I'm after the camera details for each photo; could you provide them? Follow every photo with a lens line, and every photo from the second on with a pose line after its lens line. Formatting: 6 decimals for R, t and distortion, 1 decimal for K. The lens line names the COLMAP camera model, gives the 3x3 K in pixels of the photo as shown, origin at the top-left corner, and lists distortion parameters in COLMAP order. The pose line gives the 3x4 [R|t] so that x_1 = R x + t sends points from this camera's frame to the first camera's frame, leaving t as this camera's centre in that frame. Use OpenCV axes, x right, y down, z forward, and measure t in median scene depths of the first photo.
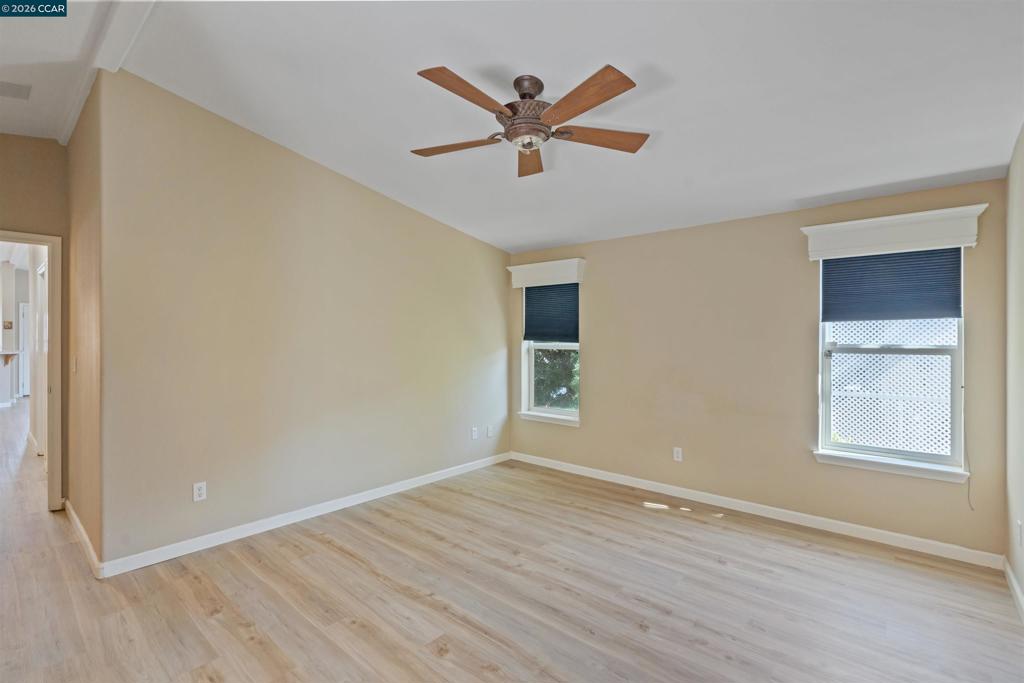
lens RADIAL K [[468.7, 0, 512.7], [0, 468.7, 334.2], [0, 0, 1]] dist [0.000768, 0.000276]
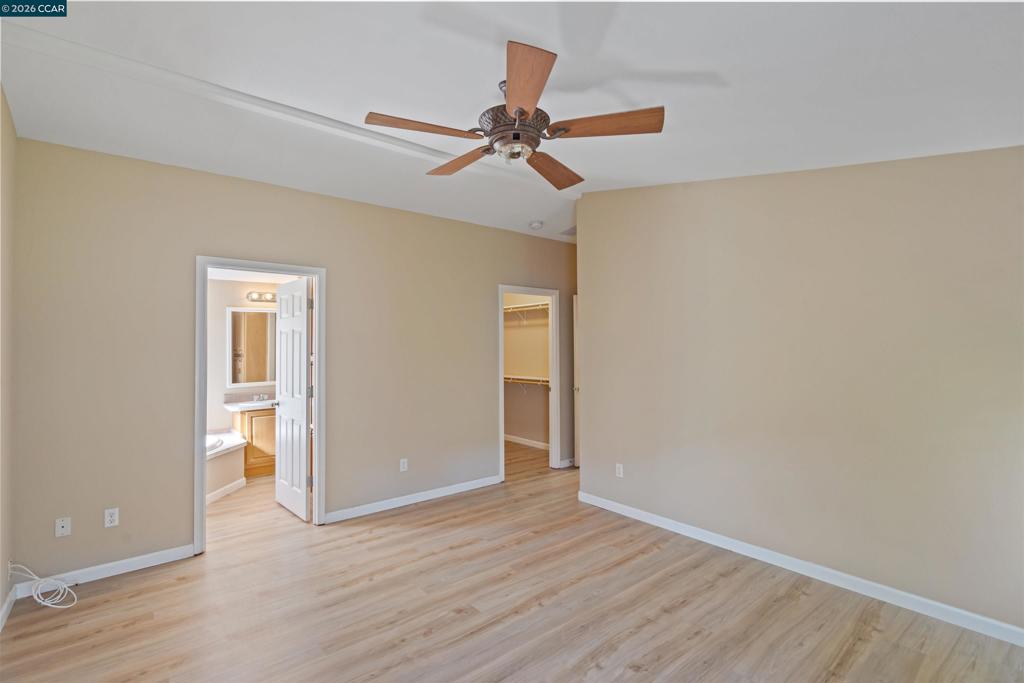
lens RADIAL K [[468.7, 0, 509.7], [0, 468.7, 346.2], [0, 0, 1]] dist [0.000768, 0.000276]
pose [[-0.172446, -0.002047, -0.985017, 0.666136], [0.020366, 0.999777, -0.005643, -0.025189], [0.984808, -0.021034, -0.172366, 0.835104]]
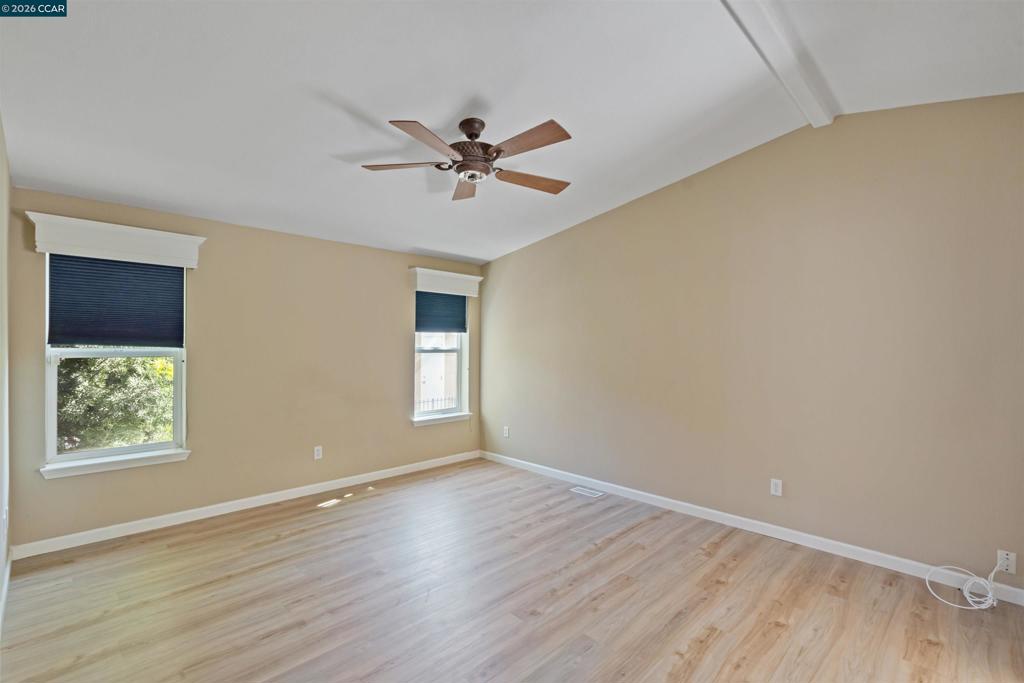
lens RADIAL K [[468.7, 0, 513.8], [0, 468.7, 340.6], [0, 0, 1]] dist [0.000768, 0.000276]
pose [[0.059839, -0.000390, 0.998208, -0.813104], [-0.021495, 0.999768, 0.001679, -0.008857], [-0.997977, -0.021557, 0.059817, 0.604717]]
